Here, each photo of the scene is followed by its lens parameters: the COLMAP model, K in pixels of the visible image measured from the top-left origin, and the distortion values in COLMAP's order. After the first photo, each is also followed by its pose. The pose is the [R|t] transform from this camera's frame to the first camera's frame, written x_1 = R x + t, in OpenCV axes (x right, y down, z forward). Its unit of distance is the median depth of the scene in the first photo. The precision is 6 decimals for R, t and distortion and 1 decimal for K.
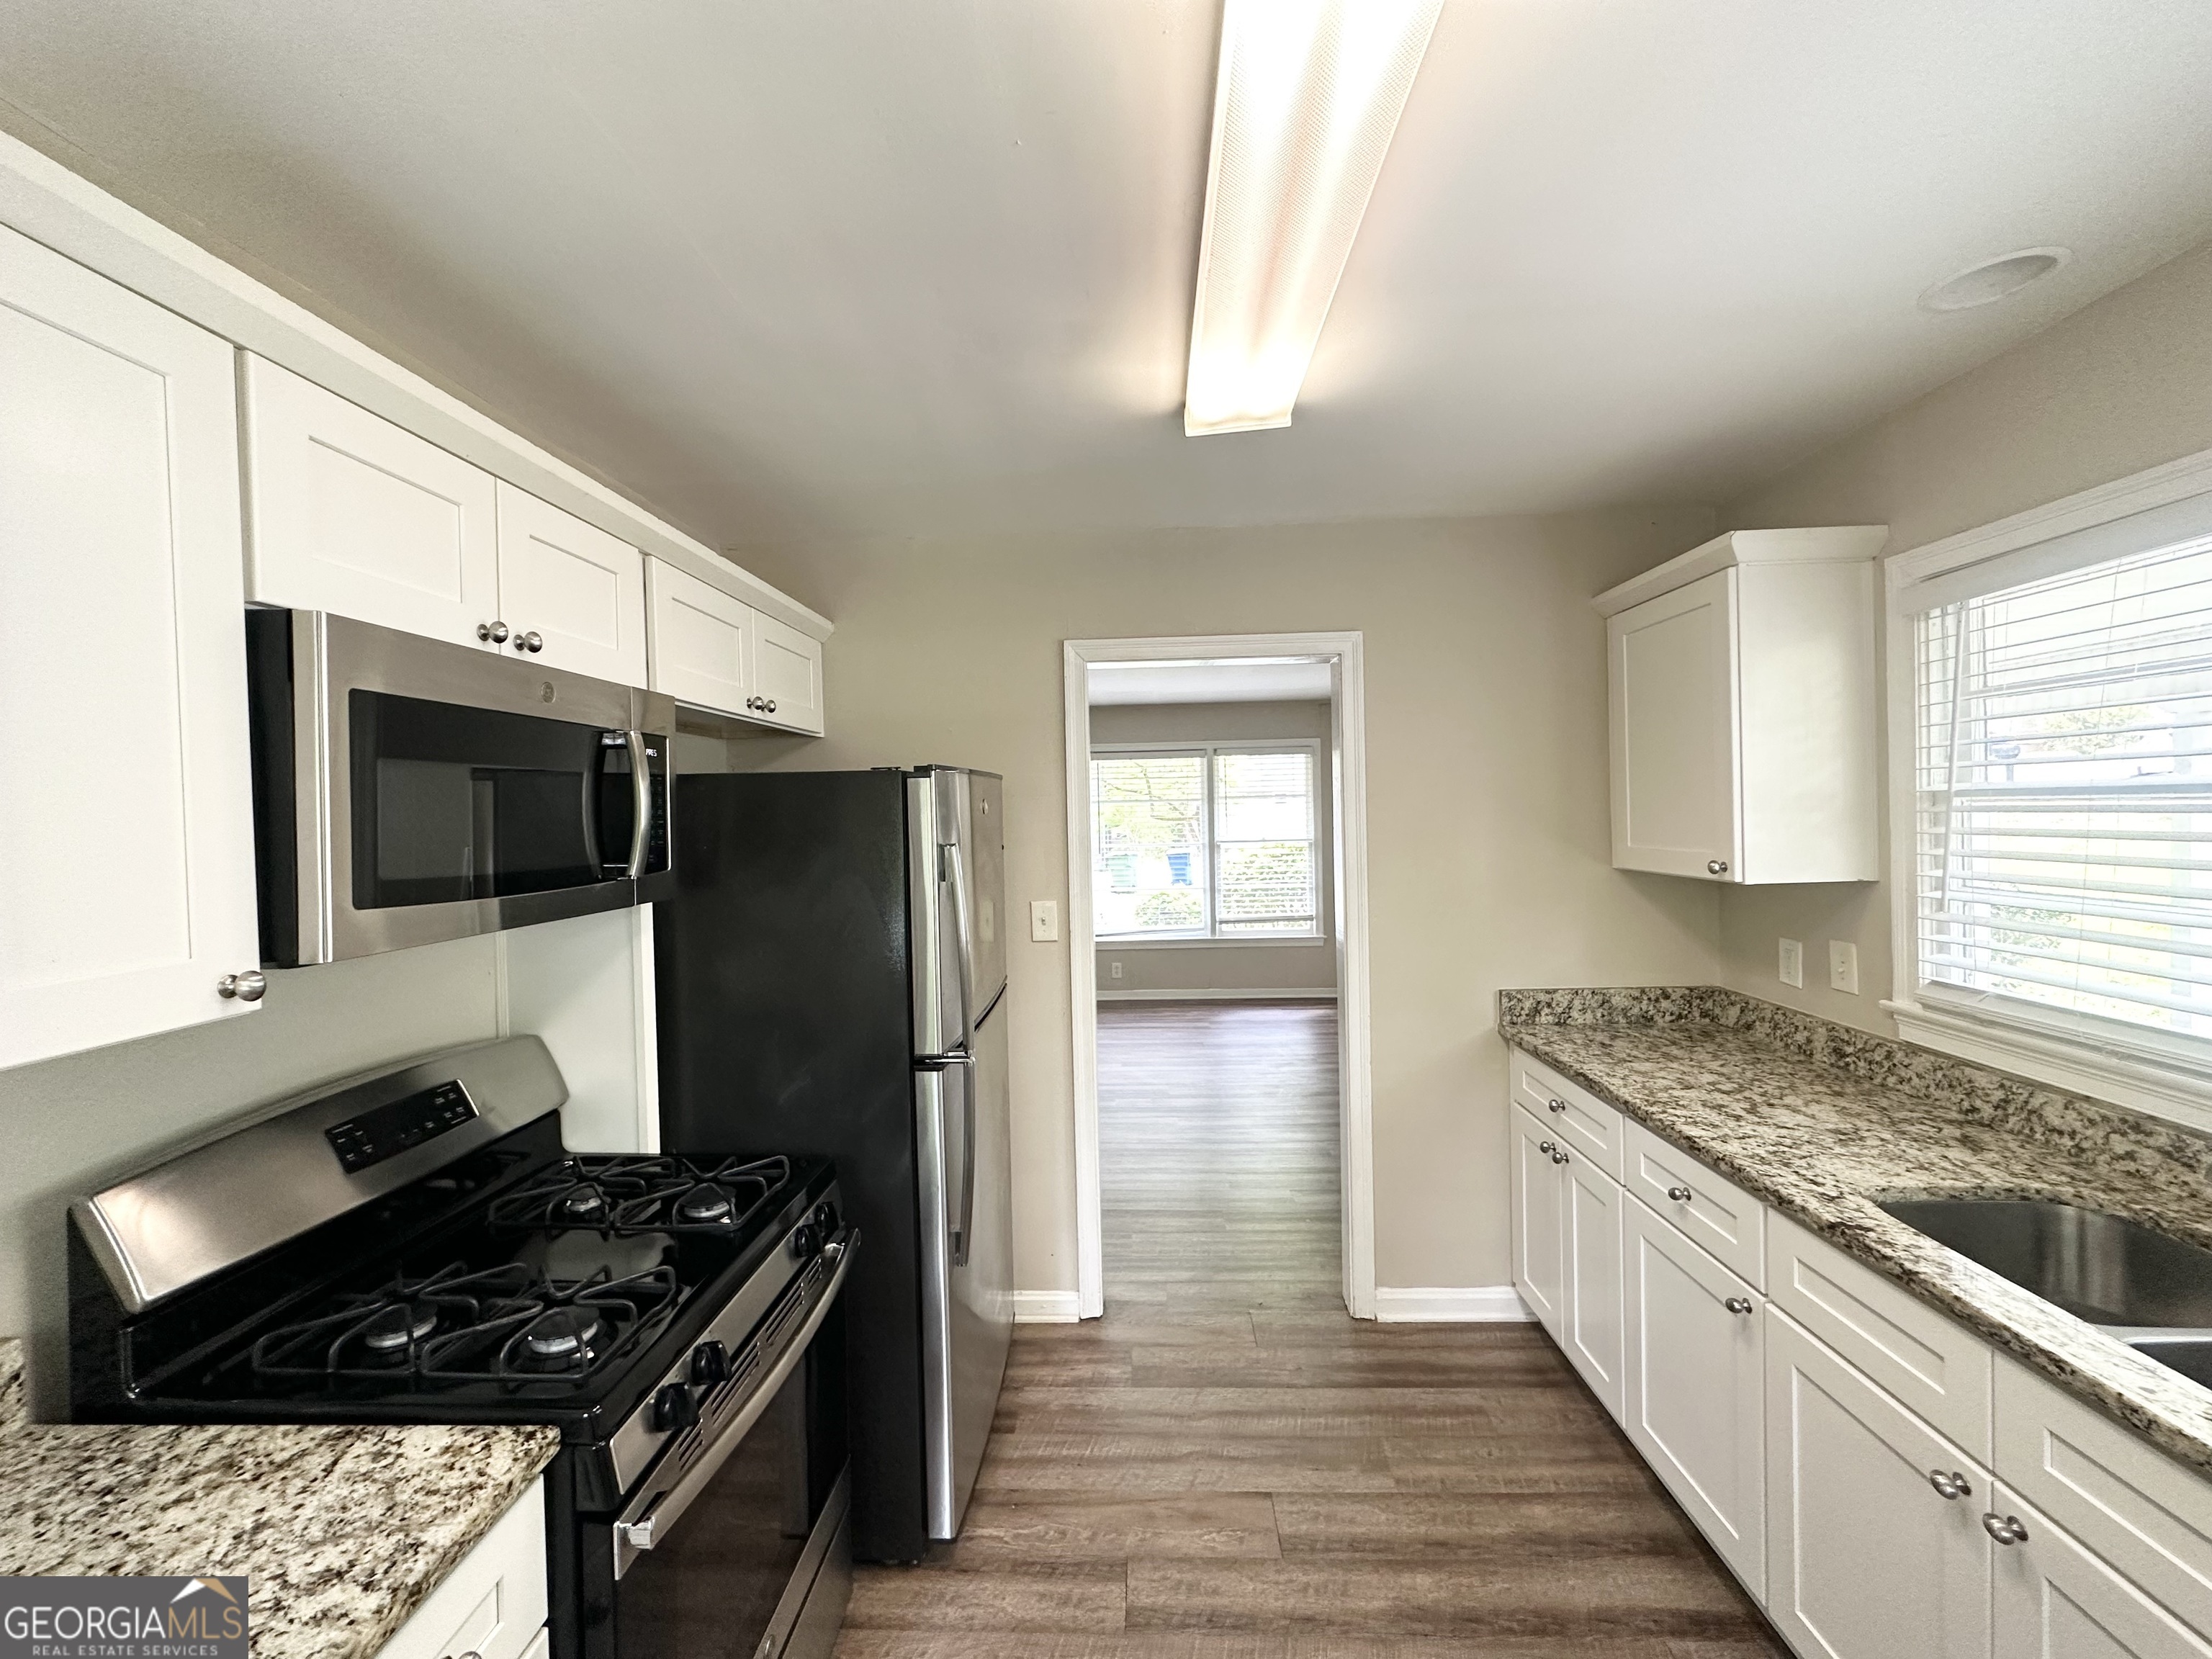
lens RADIAL K [[888.8, 0, 1109.6], [0, 888.8, 823.1], [0, 0, 1]] dist [-0.000703, 0.000292]
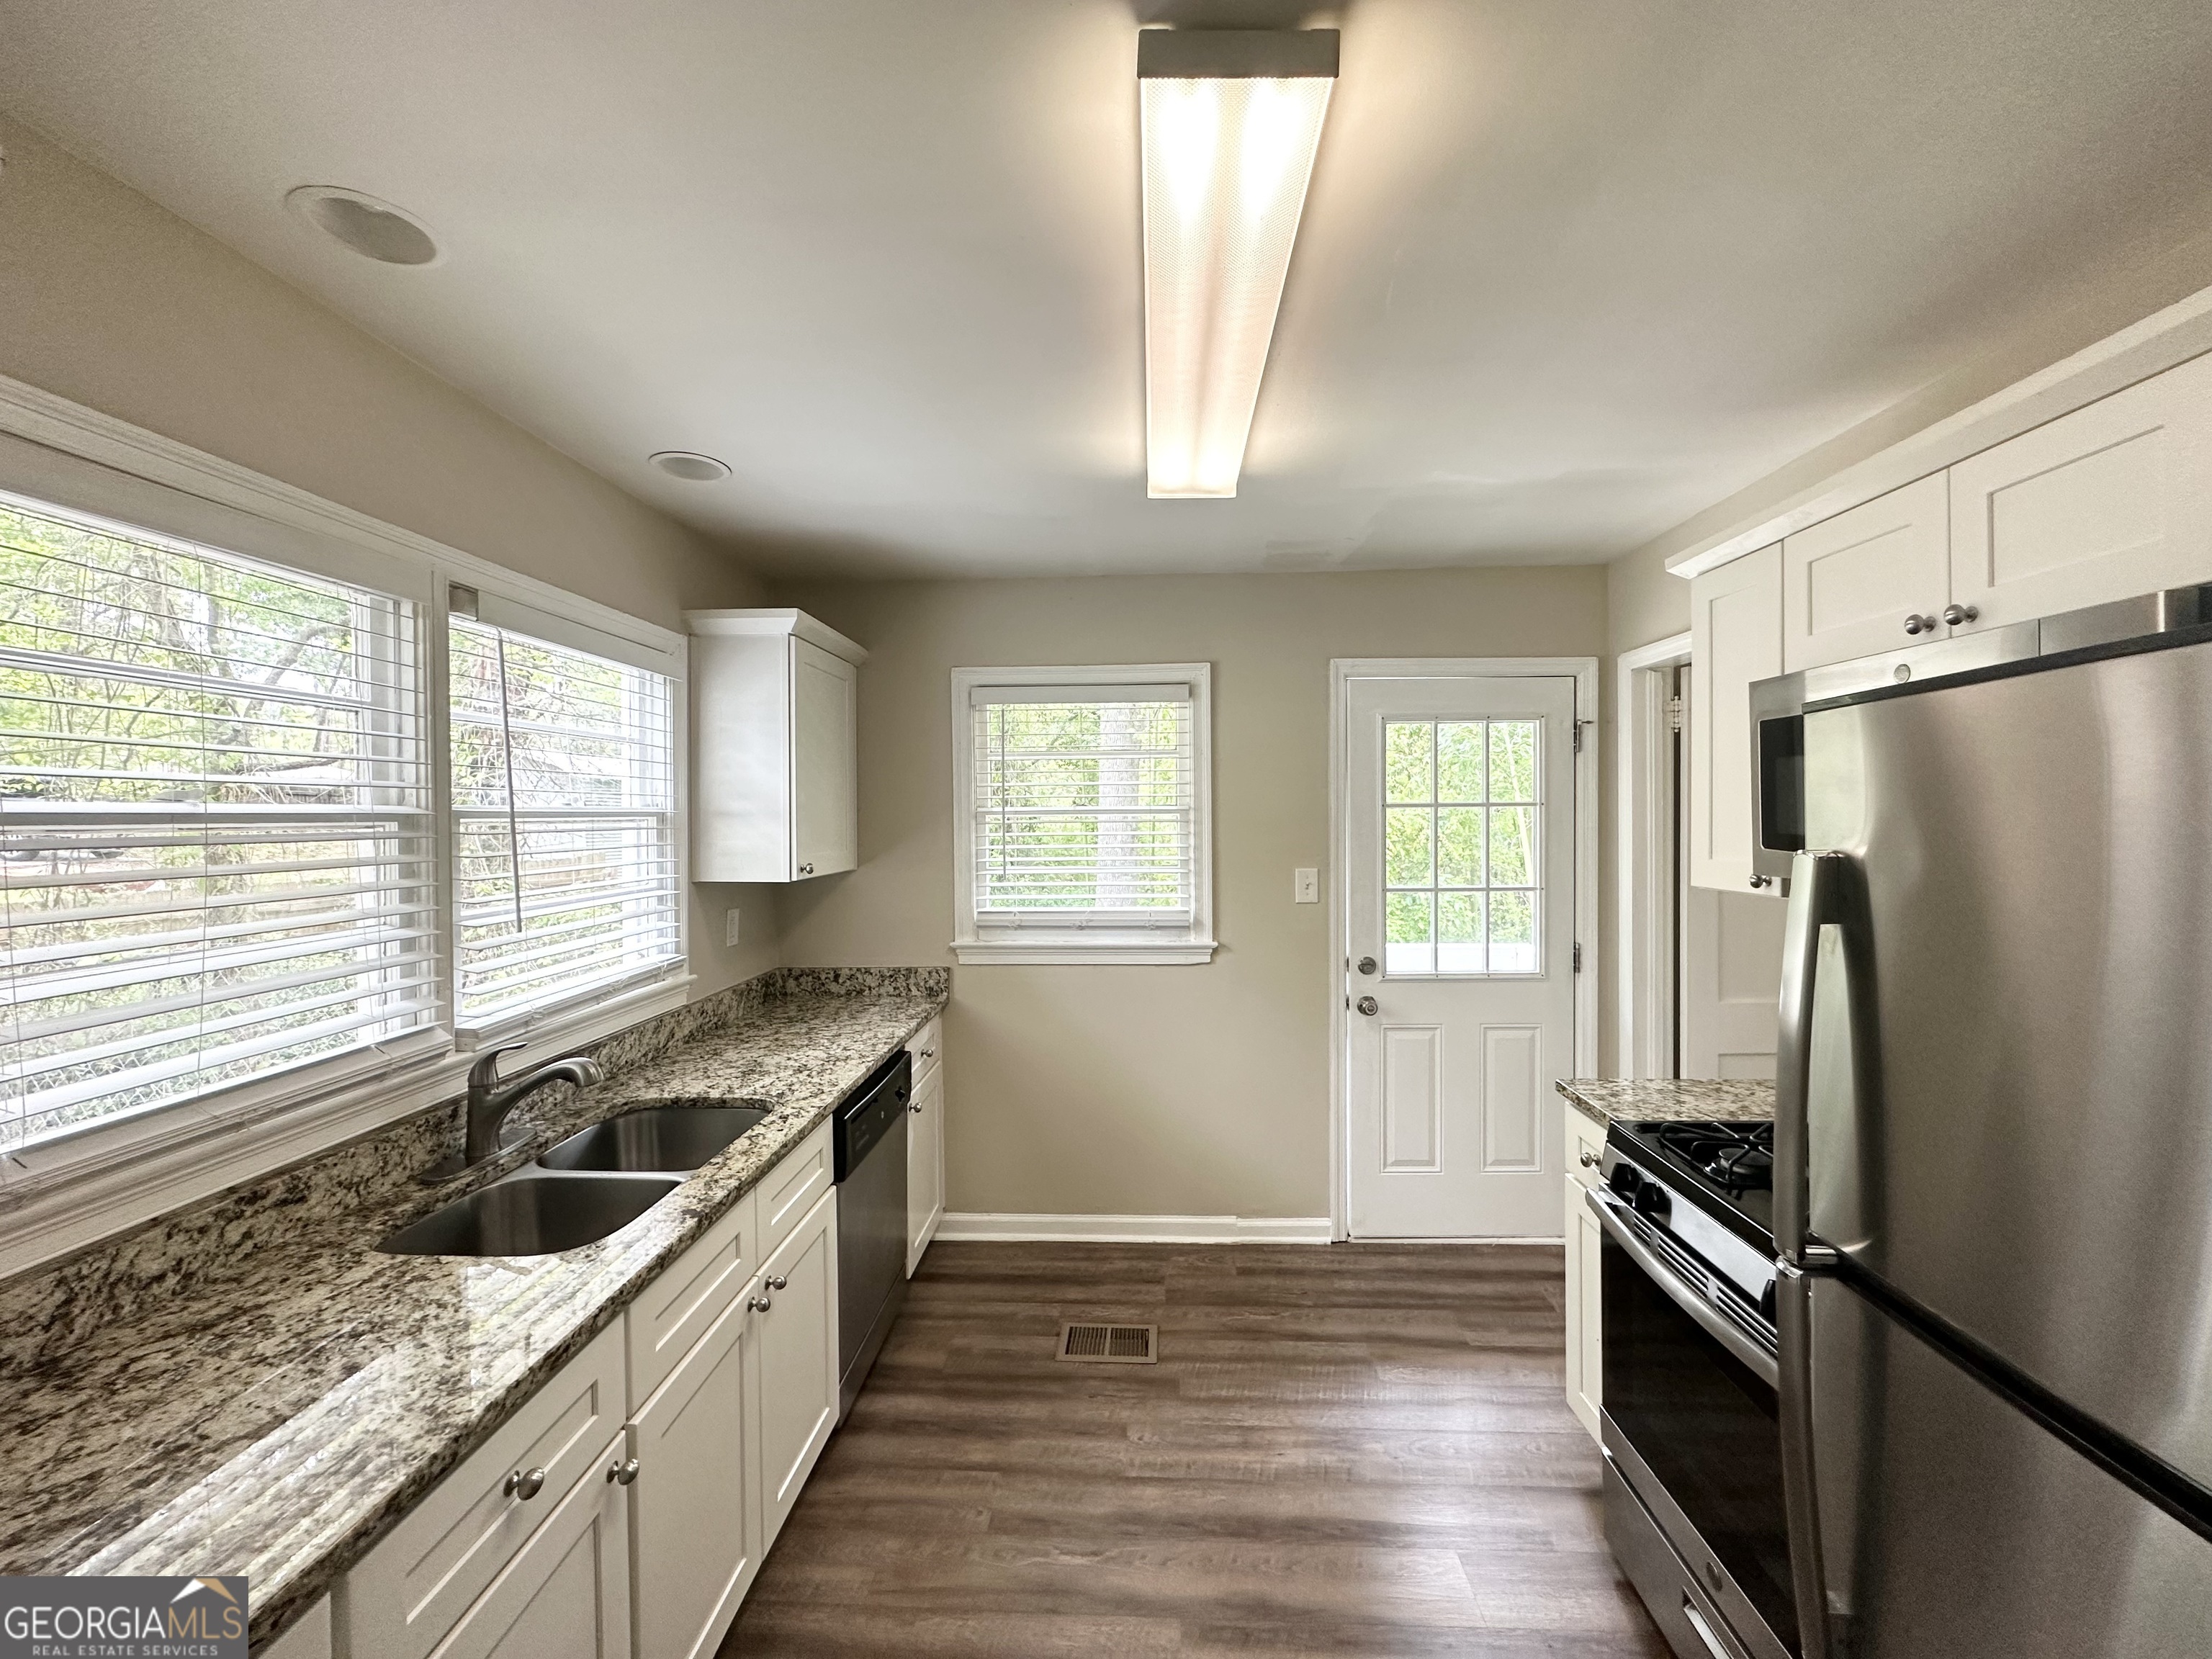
lens RADIAL K [[888.8, 0, 1109.1], [0, 888.8, 824.1], [0, 0, 1]] dist [-0.000703, 0.000292]
pose [[-0.999437, 0.032915, 0.006535, 0.245850], [0.033064, 0.999161, 0.024163, -0.020214], [-0.005734, 0.024365, -0.999687, 1.625299]]
